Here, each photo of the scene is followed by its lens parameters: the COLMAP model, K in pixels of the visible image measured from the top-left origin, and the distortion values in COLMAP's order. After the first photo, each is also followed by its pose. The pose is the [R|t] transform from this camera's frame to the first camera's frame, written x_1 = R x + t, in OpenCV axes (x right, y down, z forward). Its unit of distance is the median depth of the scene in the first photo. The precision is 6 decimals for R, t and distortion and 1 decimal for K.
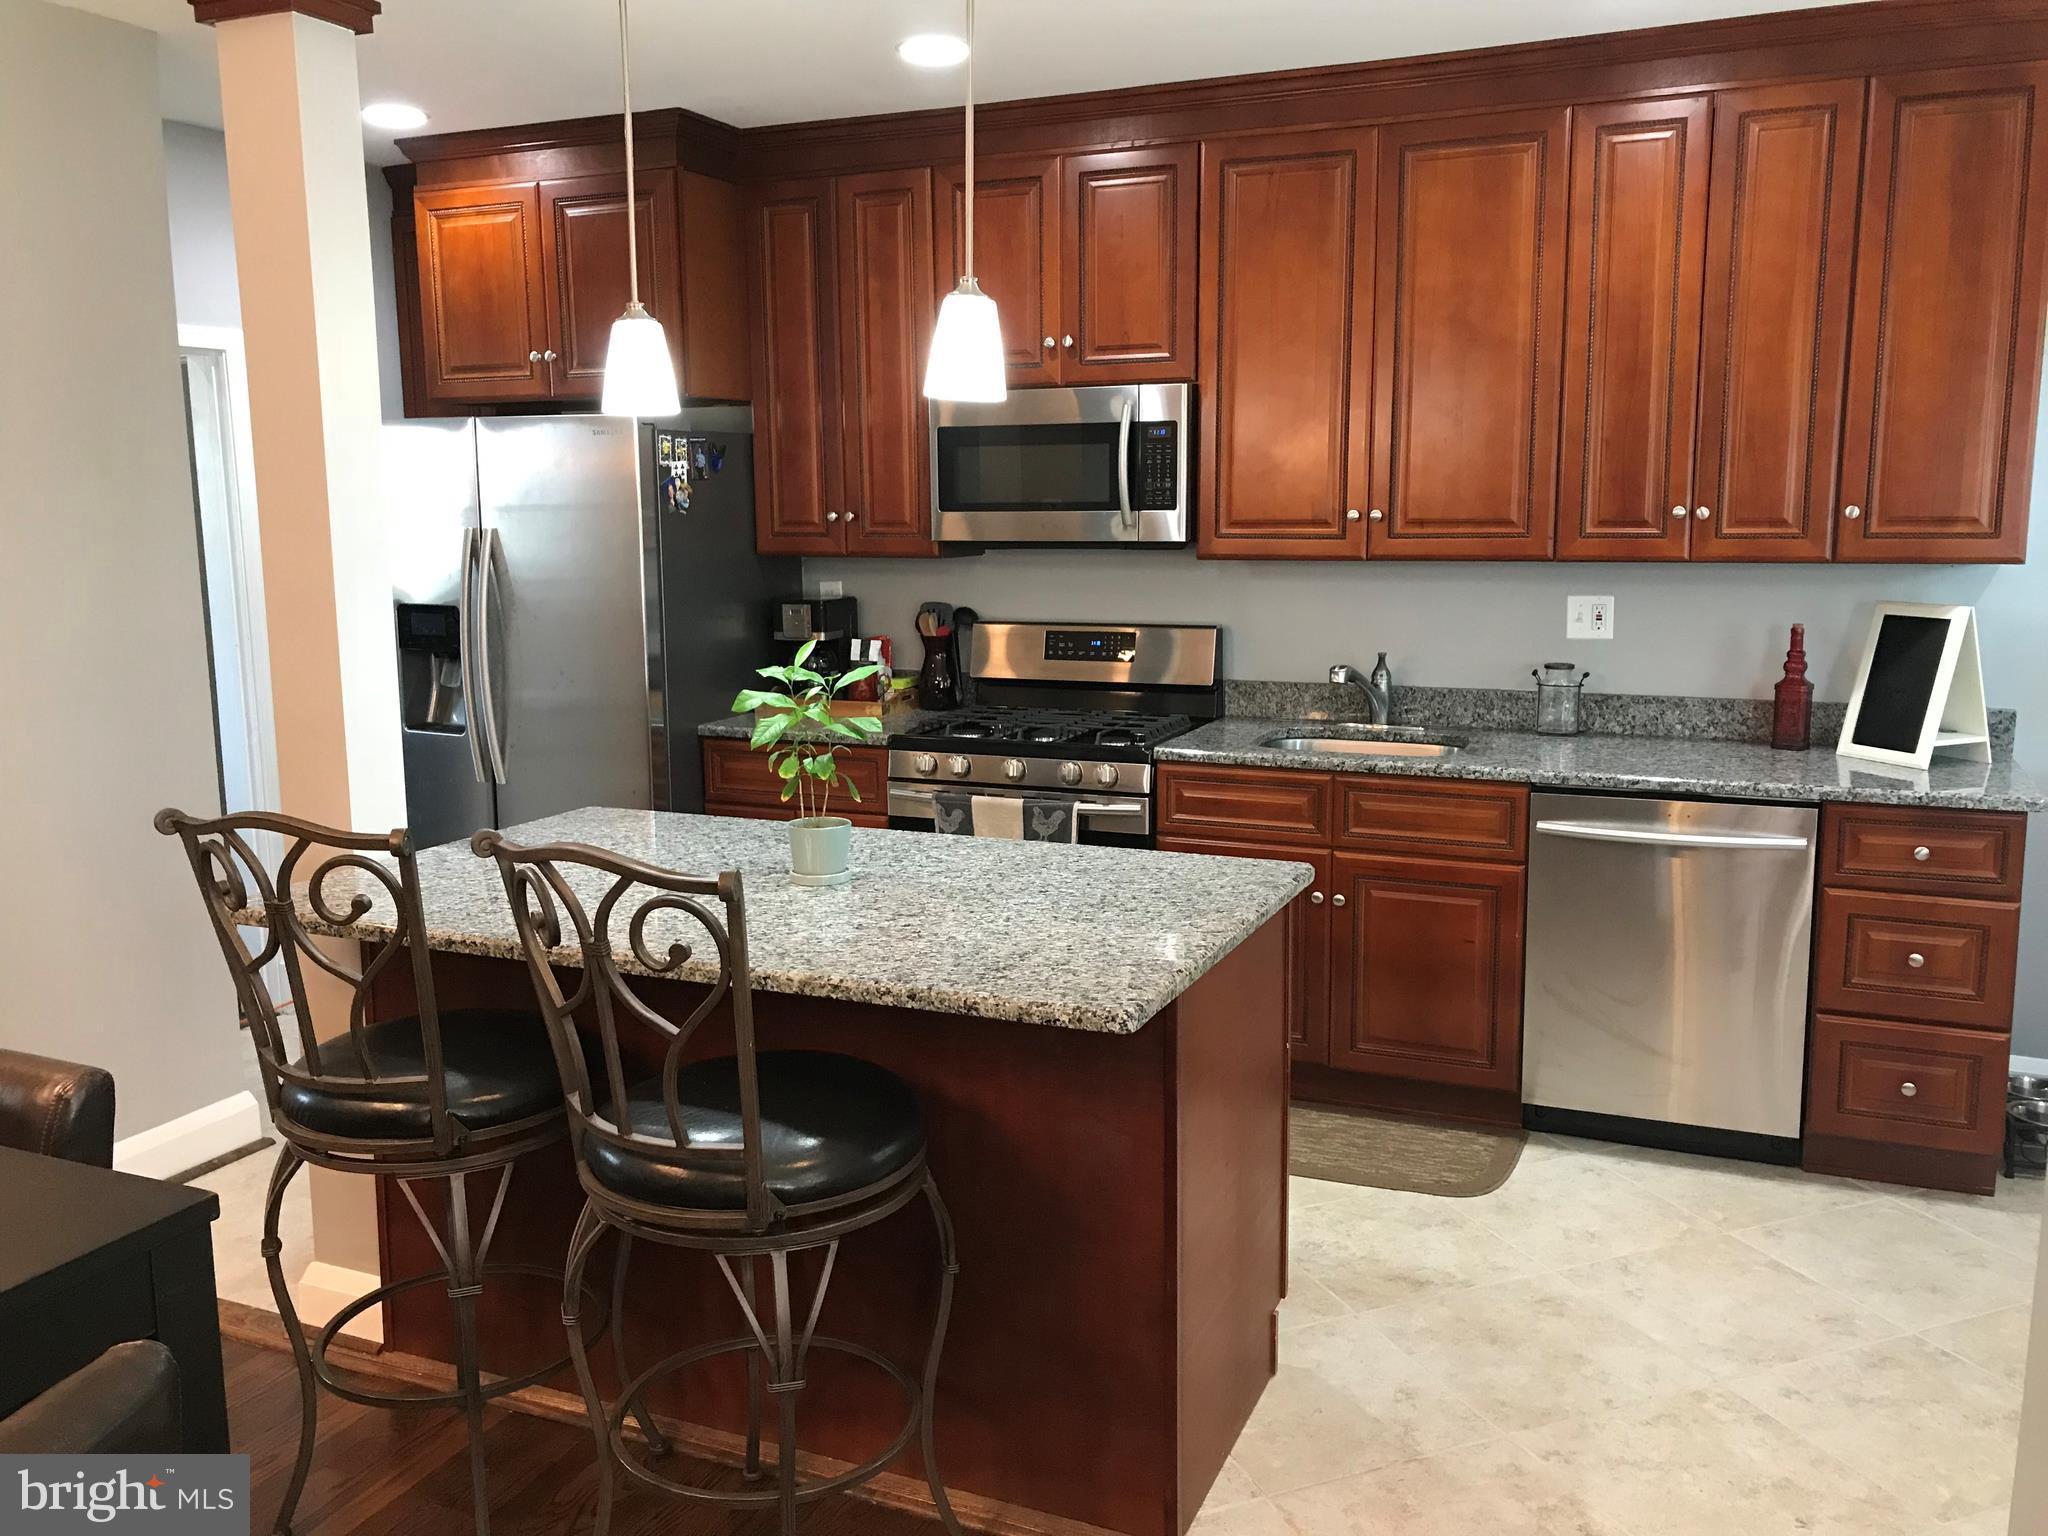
lens RADIAL K [[1674.6, 0, 1024.0], [0, 1674.6, 768.0], [0, 0, 1]] dist [0.079032, -0.142772]
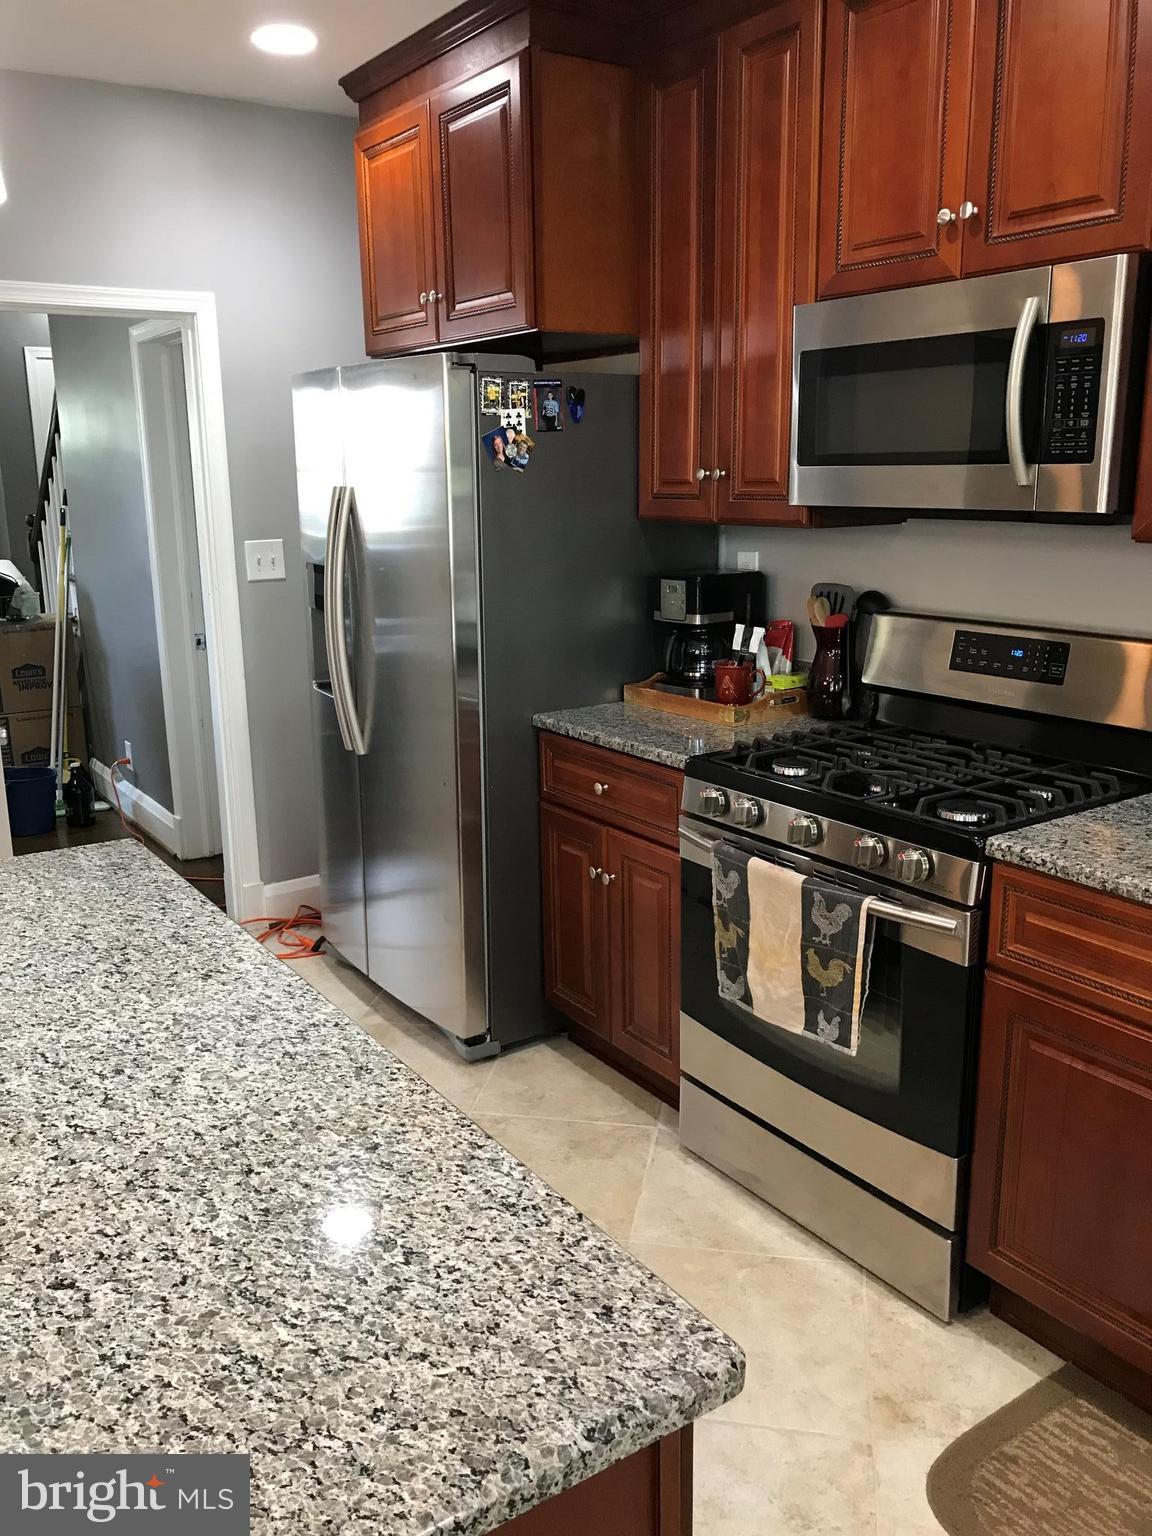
lens RADIAL K [[1255.9, 0, 577.6], [0, 1255.9, 762.8], [0, 0, 1]] dist [0.079032, -0.142772]
pose [[0.851959, 0.118373, -0.510052, 0.197678], [-0.078893, 0.992010, 0.098449, -0.079961], [0.517630, -0.043635, 0.854491, 0.529329]]
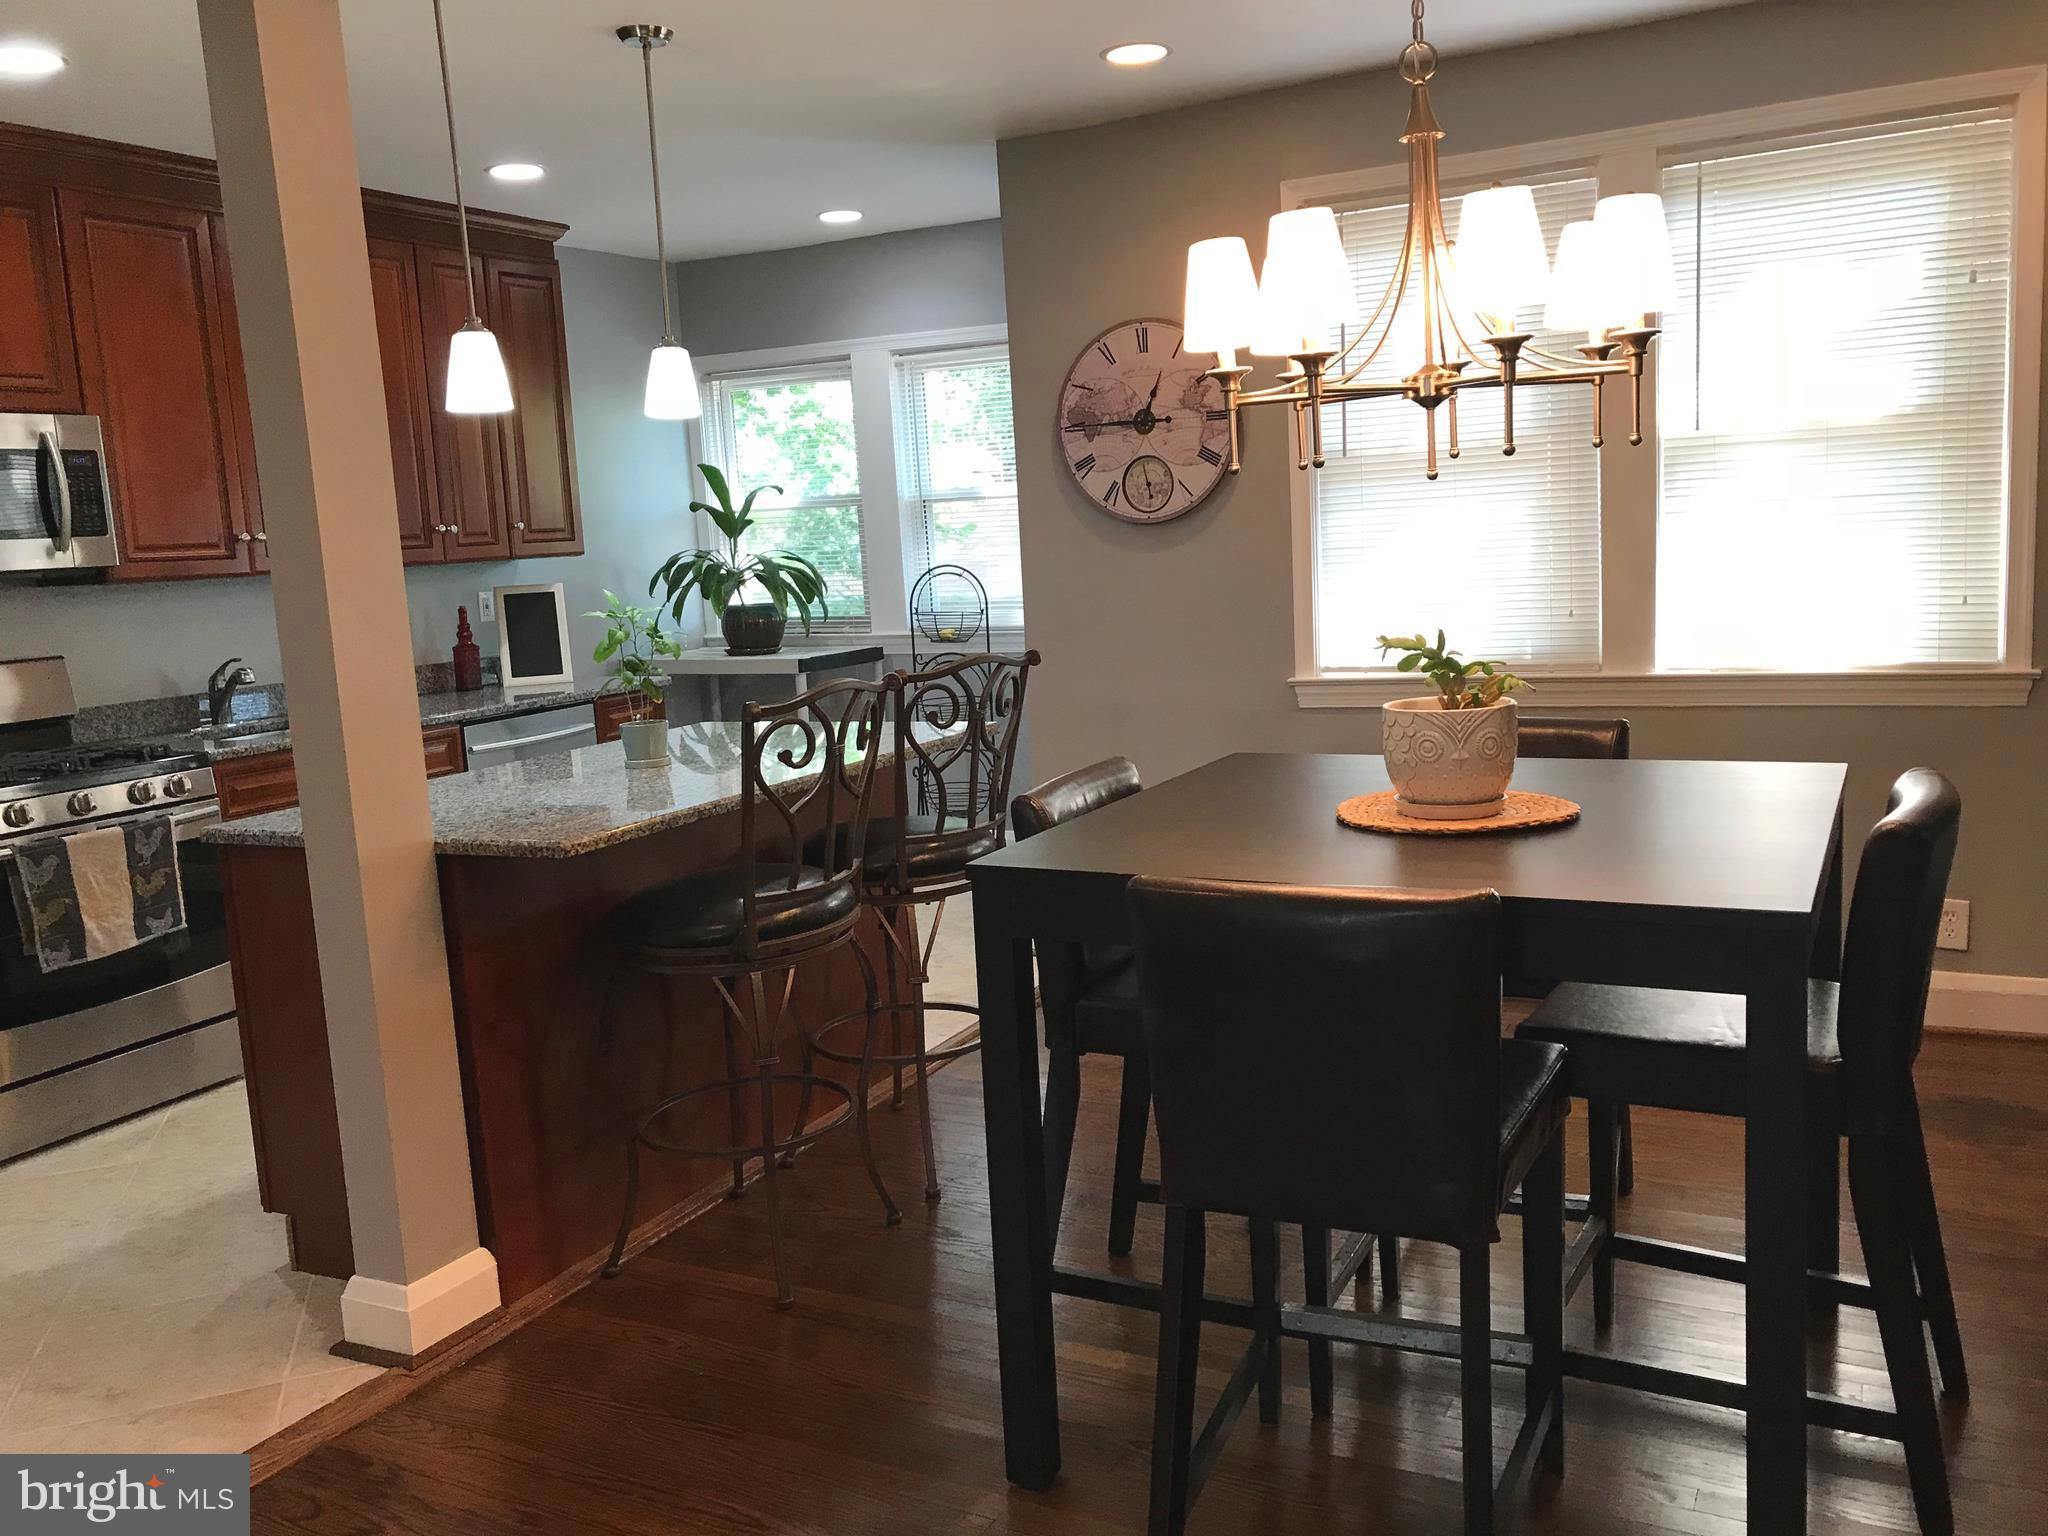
lens RADIAL K [[1693.6, 0, 1036.7], [0, 1693.6, 766.4], [0, 0, 1]] dist [0.071289, -0.087130]
pose [[0.061729, -0.138713, 0.988407, -1.025420], [0.214467, 0.969007, 0.122596, -0.024259], [-0.974779, 0.204413, 0.089565, 0.407284]]
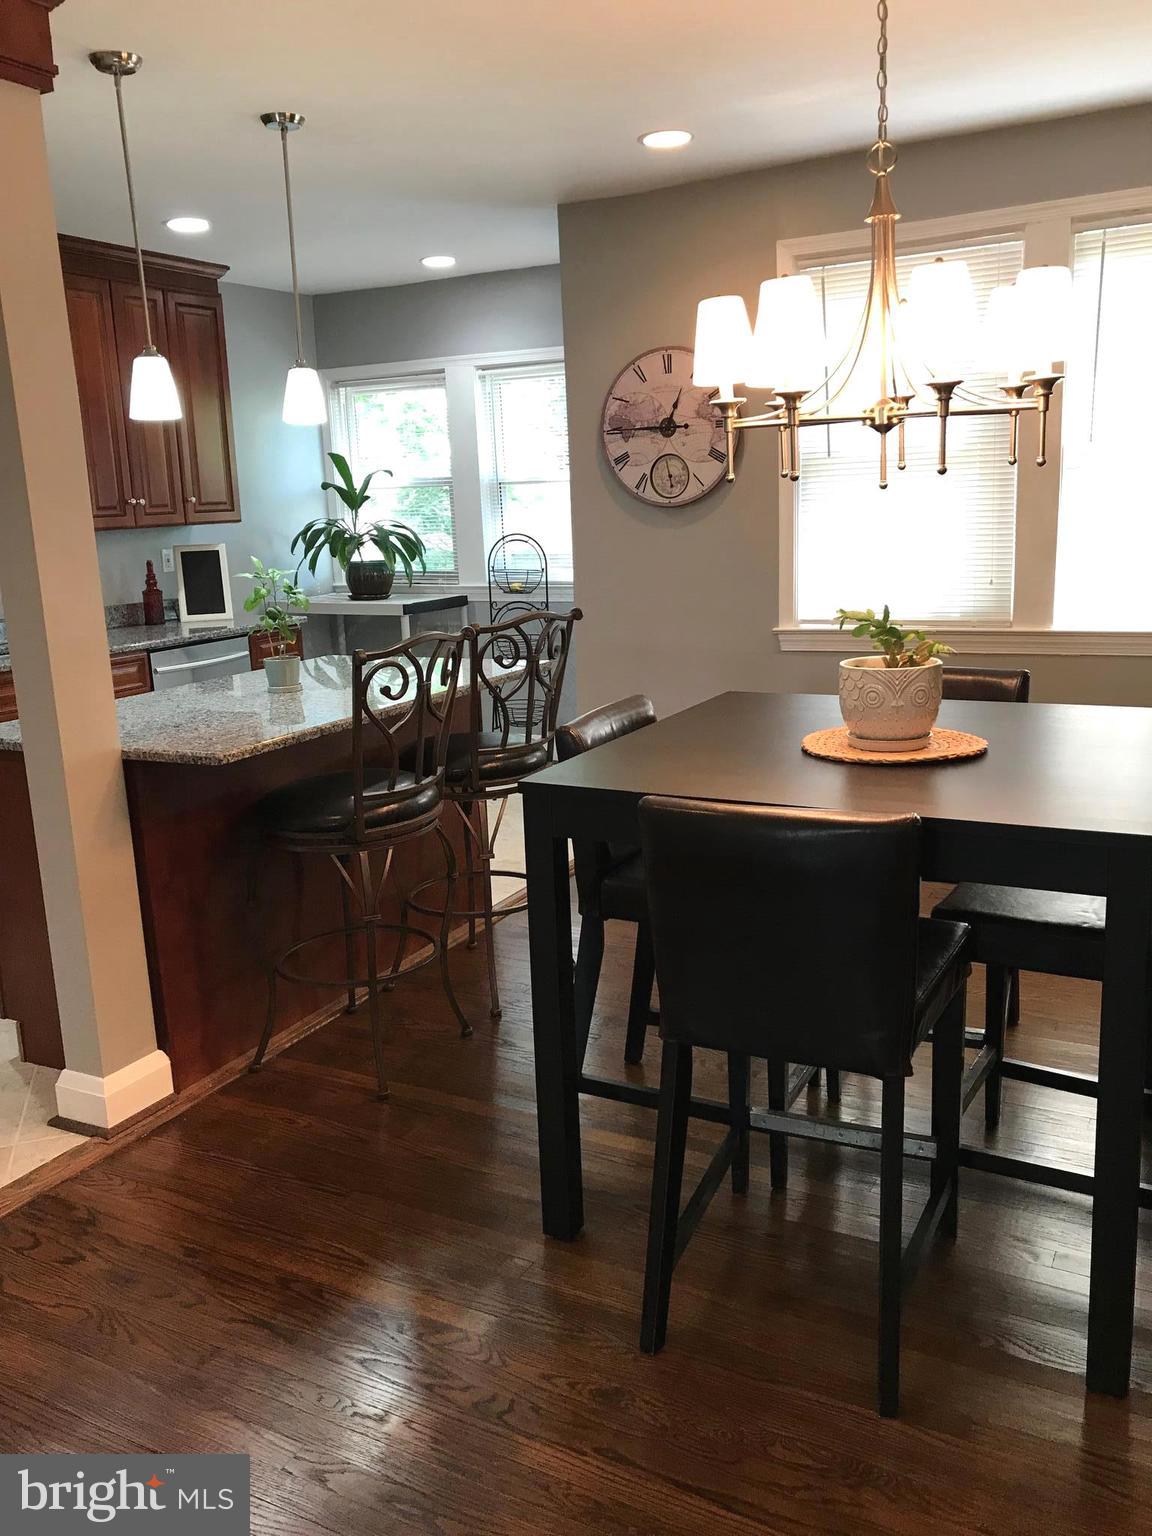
lens RADIAL K [[1270.2, 0, 569.9], [0, 1270.2, 761.5], [0, 0, 1]] dist [0.071289, -0.087130]
pose [[0.077730, -0.202171, 0.976261, -1.014662], [0.200715, 0.962347, 0.183309, -0.035049], [-0.976561, 0.181701, 0.115382, 0.398936]]
